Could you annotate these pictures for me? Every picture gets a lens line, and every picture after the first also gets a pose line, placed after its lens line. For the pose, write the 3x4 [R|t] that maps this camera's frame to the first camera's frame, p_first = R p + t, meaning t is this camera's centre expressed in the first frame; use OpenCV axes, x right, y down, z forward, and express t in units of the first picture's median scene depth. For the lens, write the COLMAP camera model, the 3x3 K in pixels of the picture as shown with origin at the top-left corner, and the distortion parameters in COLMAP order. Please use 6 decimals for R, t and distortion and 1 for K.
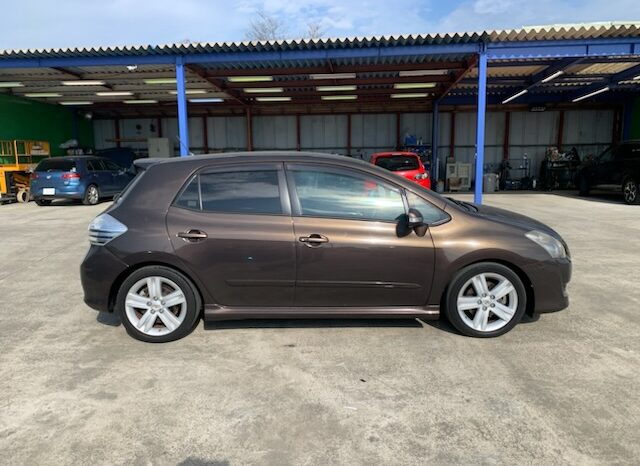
lens RADIAL K [[486.9, 0, 317.0], [0, 486.9, 235.0], [0, 0, 1]] dist [0.020490, -0.010725]
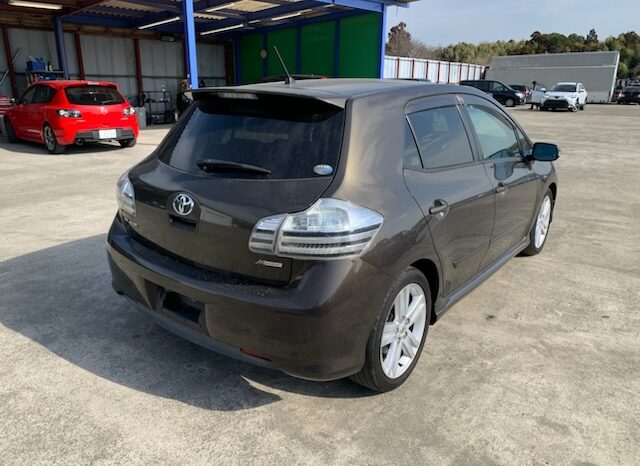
lens RADIAL K [[486.9, 0, 313.0], [0, 486.9, 229.1], [0, 0, 1]] dist [0.020490, -0.010725]
pose [[0.625965, -0.206293, 0.752071, -0.830887], [0.113765, 0.978217, 0.173635, -0.103117], [-0.771508, -0.023130, 0.635799, 0.677387]]
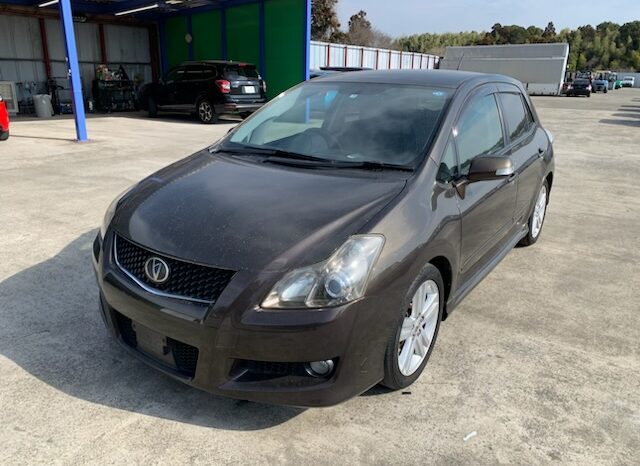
lens RADIAL K [[486.9, 0, 313.1], [0, 486.9, 231.7], [0, 0, 1]] dist [0.020490, -0.010725]
pose [[0.574386, -0.230709, 0.785400, -0.417155], [0.109500, 0.972494, 0.205586, -0.085936], [-0.811228, -0.032085, 0.583850, 0.567961]]
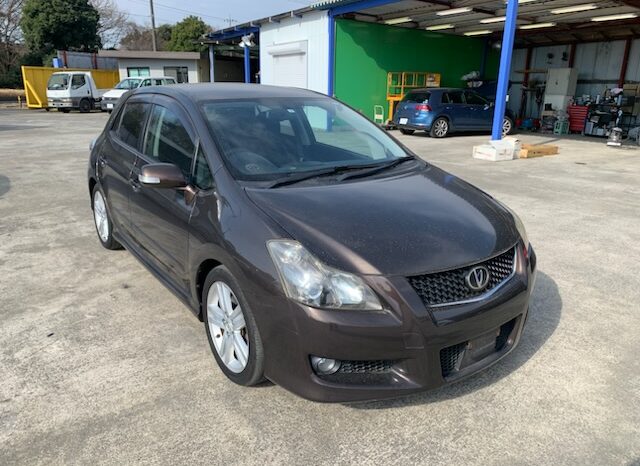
lens RADIAL K [[486.9, 0, 314.1], [0, 486.9, 234.9], [0, 0, 1]] dist [0.020490, -0.010725]
pose [[0.572744, 0.256446, -0.778588, 0.875553], [-0.153495, 0.966557, 0.205444, -0.130043], [0.805235, 0.001842, 0.592953, 0.696992]]
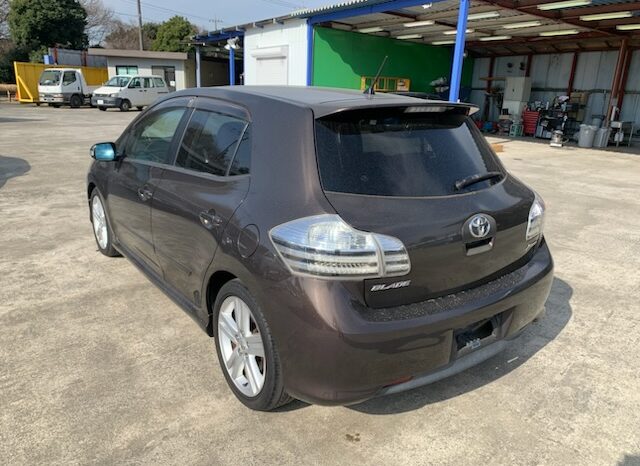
lens RADIAL K [[486.9, 0, 311.6], [0, 486.9, 237.7], [0, 0, 1]] dist [0.020490, -0.010725]
pose [[0.592377, 0.265827, -0.760543, 1.238331], [-0.172984, 0.963949, 0.202187, -0.102859], [0.786871, 0.011791, 0.617005, 0.506912]]
